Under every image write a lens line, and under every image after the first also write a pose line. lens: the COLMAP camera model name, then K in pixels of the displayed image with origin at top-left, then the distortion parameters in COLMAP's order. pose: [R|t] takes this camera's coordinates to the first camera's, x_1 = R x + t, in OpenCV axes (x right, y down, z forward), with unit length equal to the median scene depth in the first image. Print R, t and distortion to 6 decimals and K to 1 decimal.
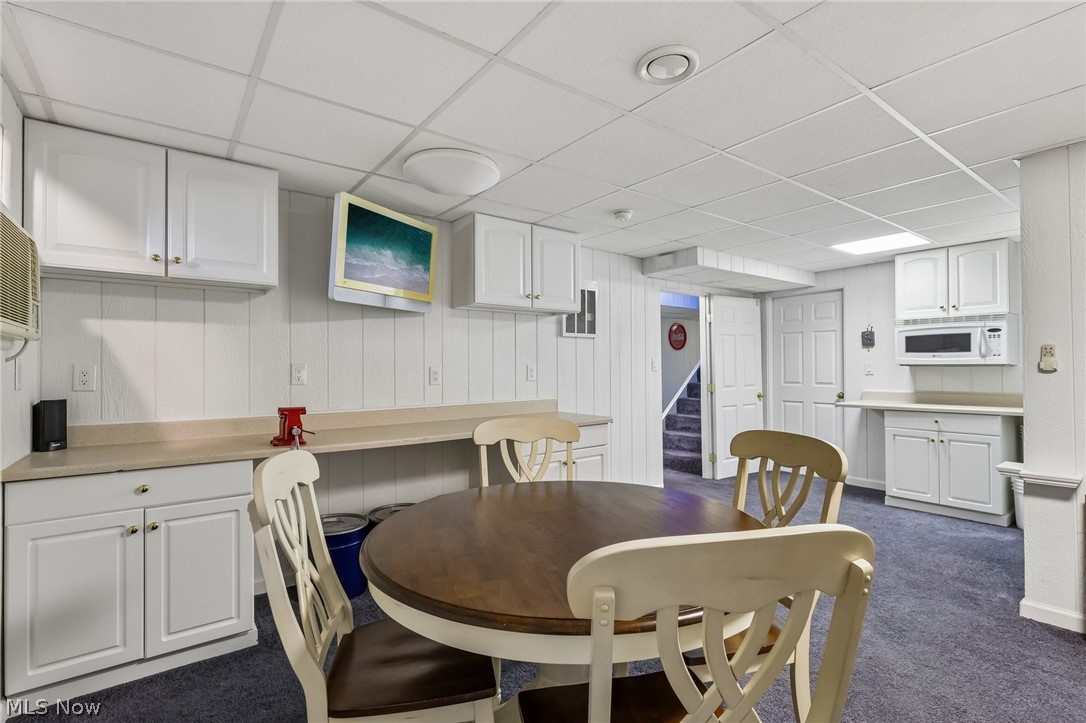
lens RADIAL K [[508.4, 0, 548.0], [0, 508.4, 363.9], [0, 0, 1]] dist [-0.001373, 0.002628]
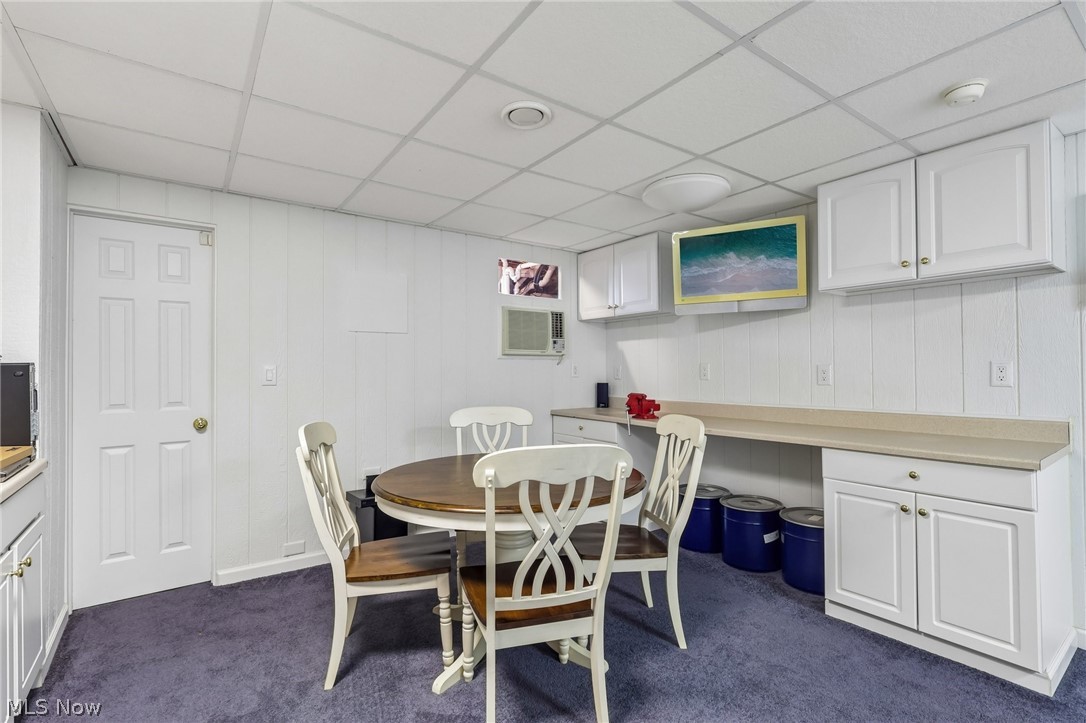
lens RADIAL K [[508.4, 0, 553.6], [0, 508.4, 366.8], [0, 0, 1]] dist [-0.001373, 0.002628]
pose [[-0.006634, -0.001024, -0.999977, 0.368039], [0.016099, 0.999870, -0.001131, 0.001490], [0.999848, -0.016106, -0.006617, 0.282066]]
